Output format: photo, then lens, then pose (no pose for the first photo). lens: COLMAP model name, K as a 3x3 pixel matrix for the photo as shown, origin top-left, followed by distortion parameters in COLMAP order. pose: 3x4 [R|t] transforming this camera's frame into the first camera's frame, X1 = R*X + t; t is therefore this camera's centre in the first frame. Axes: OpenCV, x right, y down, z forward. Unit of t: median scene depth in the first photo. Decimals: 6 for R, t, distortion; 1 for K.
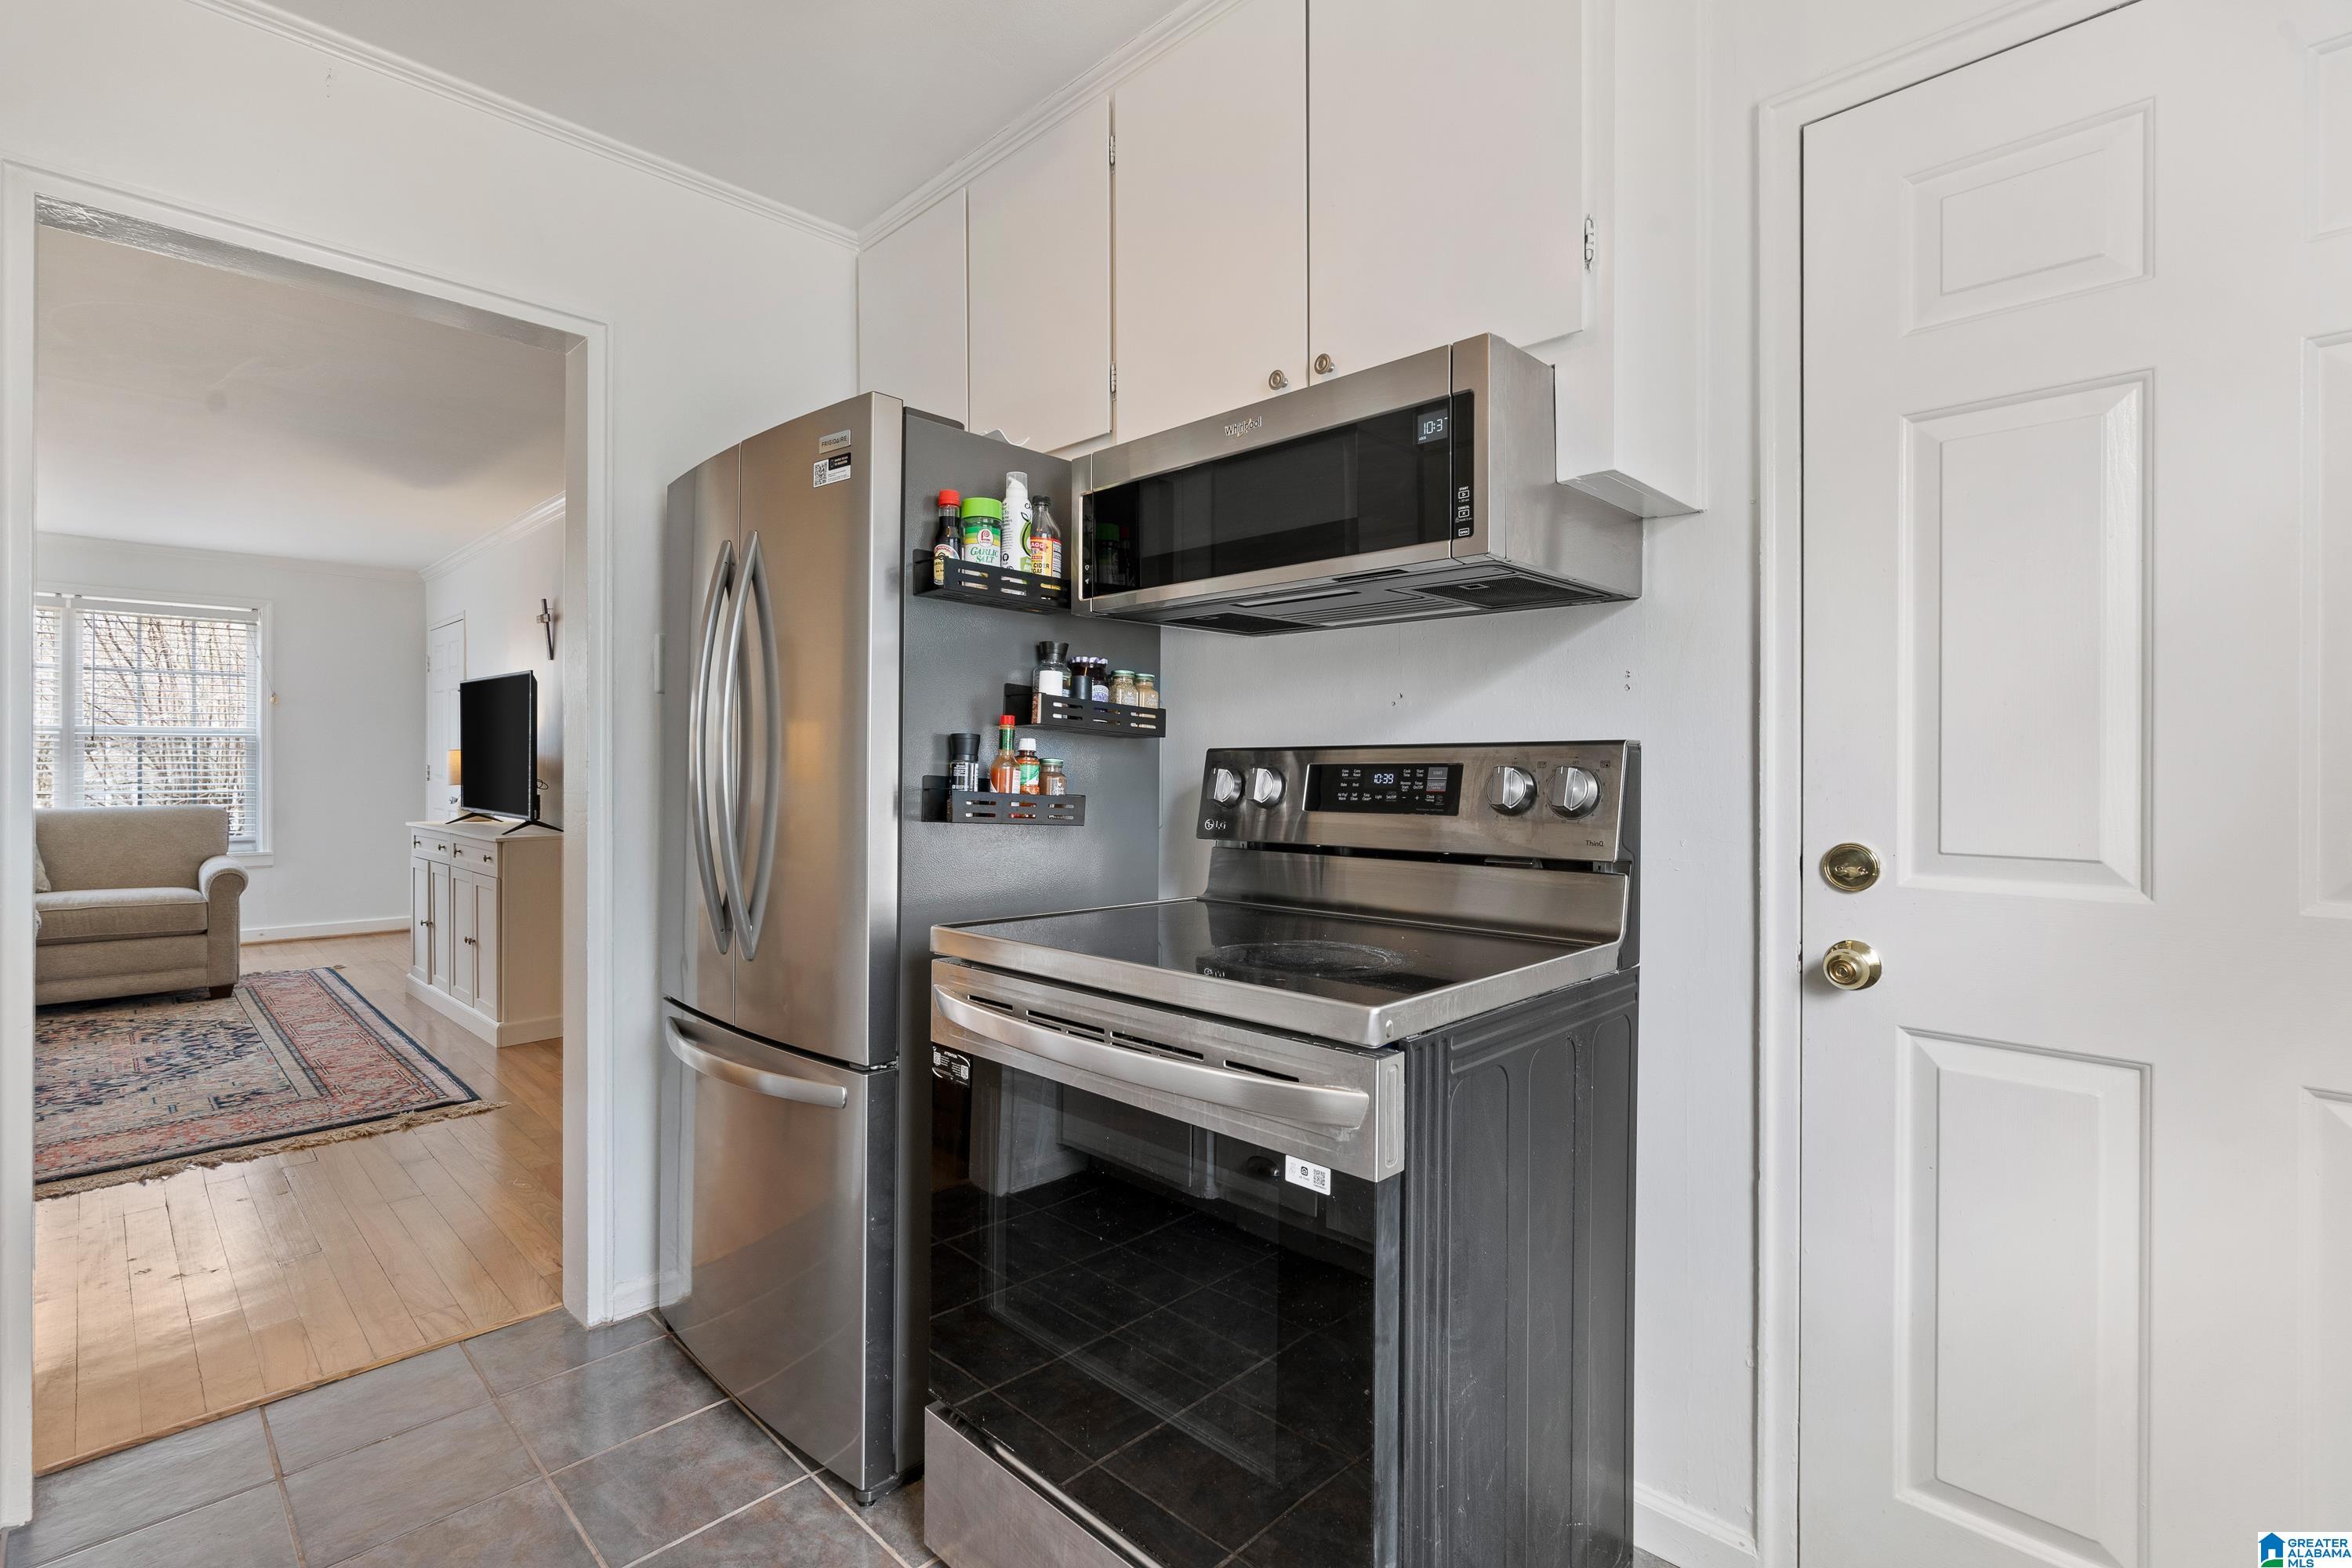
lens RADIAL K [[1061.4, 0, 1180.8], [0, 1061.4, 756.1], [0, 0, 1]] dist [0.000922, 0.000166]
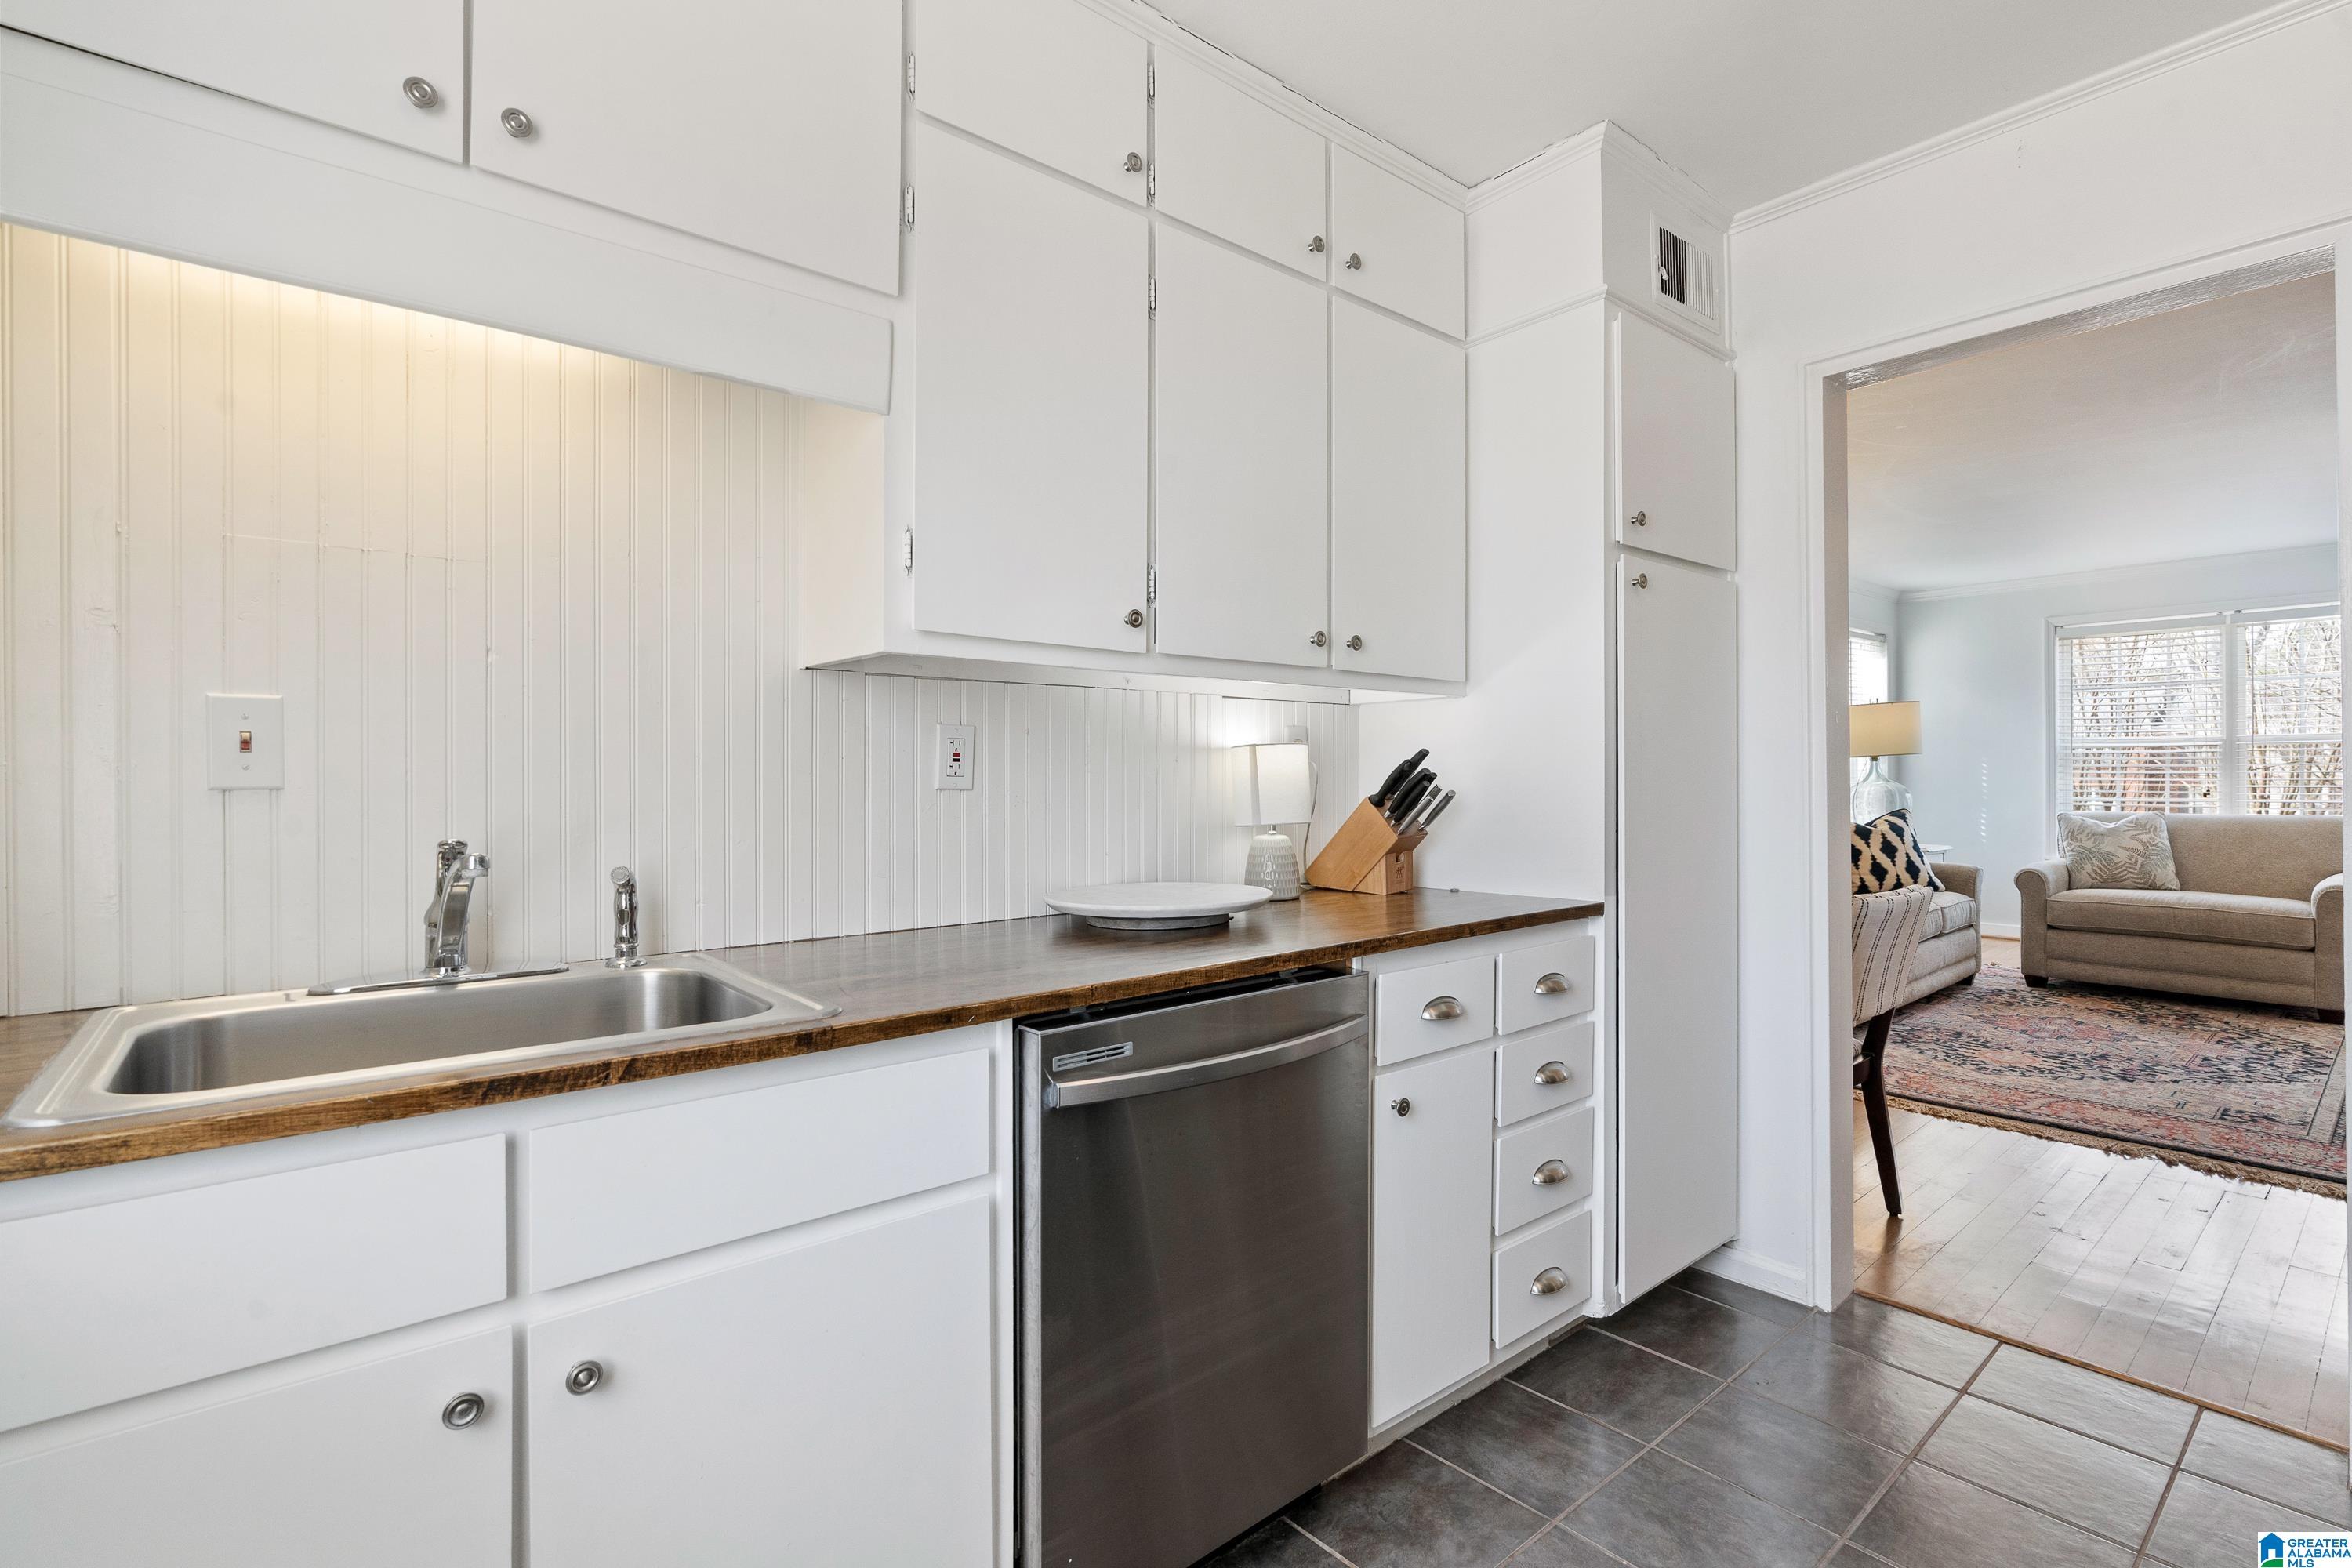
lens RADIAL K [[1084.9, 0, 1188.2], [0, 1084.9, 792.5], [0, 0, 1]] dist [-0.001936, 0.000193]
pose [[-0.096956, 0.013779, -0.995193, 0.151987], [0.016589, 0.999788, 0.012227, -0.004321], [0.995150, -0.015324, -0.097164, 0.098545]]
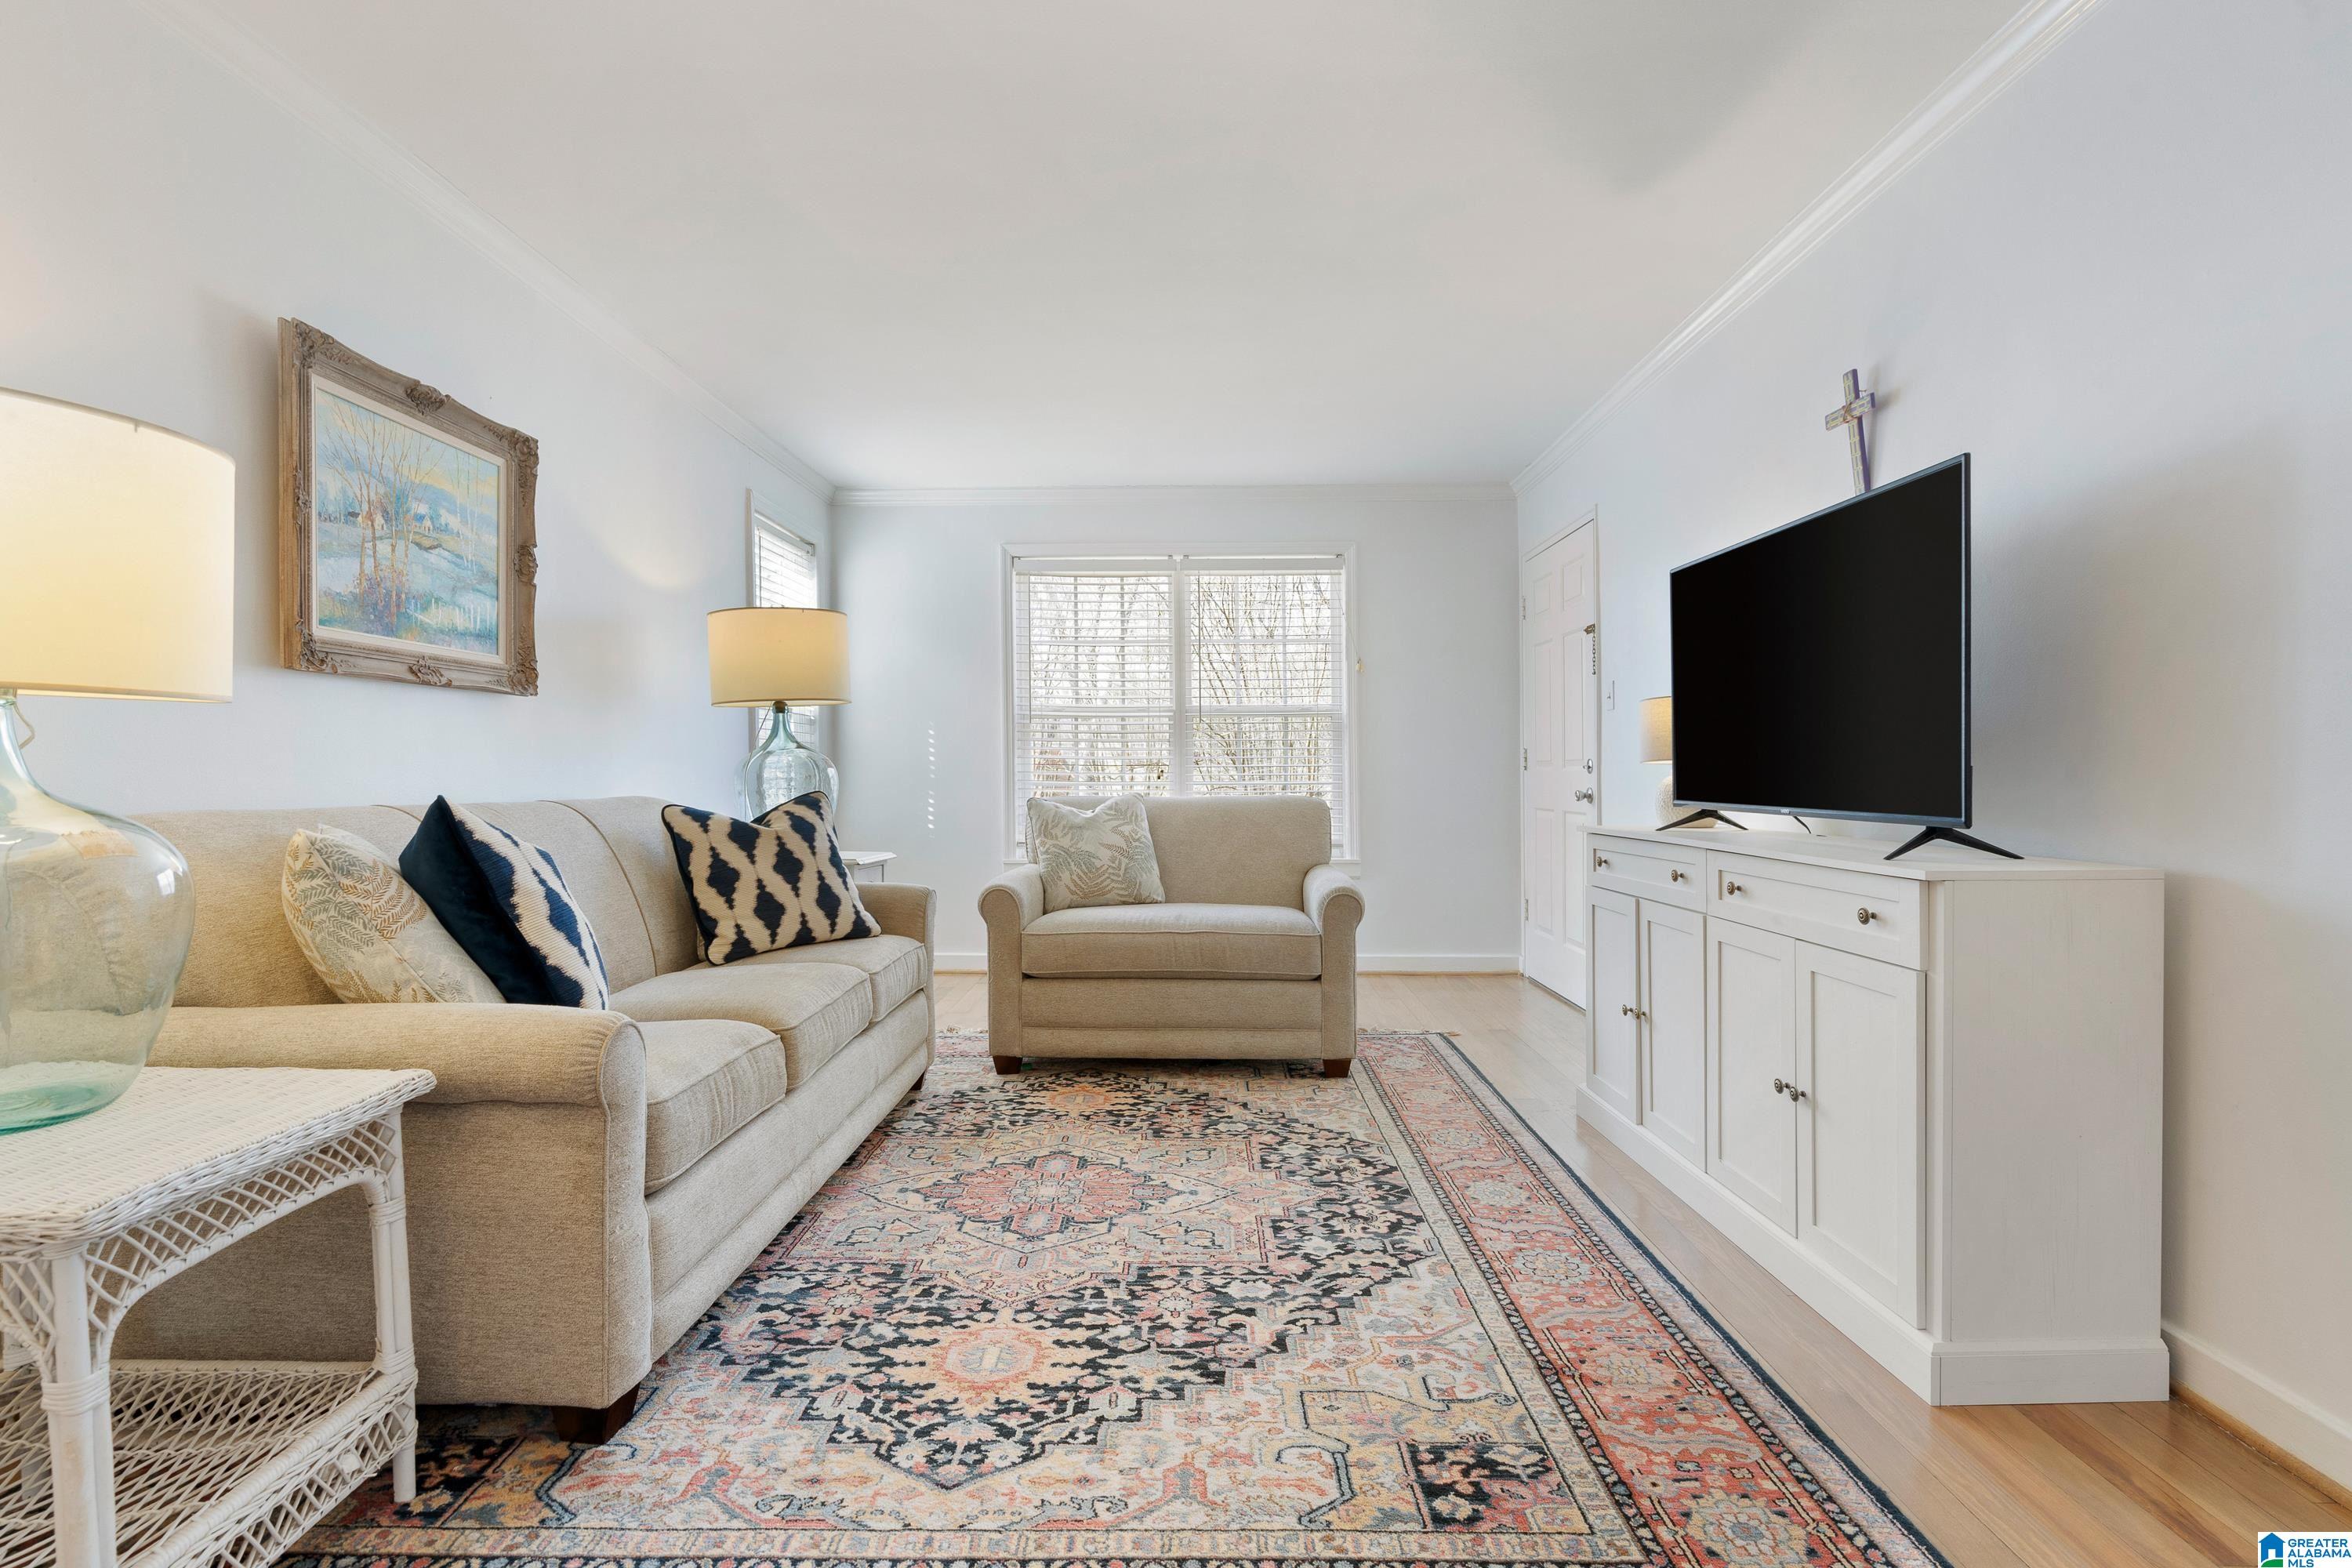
lens RADIAL K [[1084.9, 0, 1188.2], [0, 1084.9, 792.5], [0, 0, 1]] dist [-0.001936, 0.000193]
pose [[0.692231, 0.004122, -0.721664, -0.500881], [0.011725, 0.999787, 0.016957, 0.035204], [0.721580, -0.020200, 0.692036, 0.485910]]
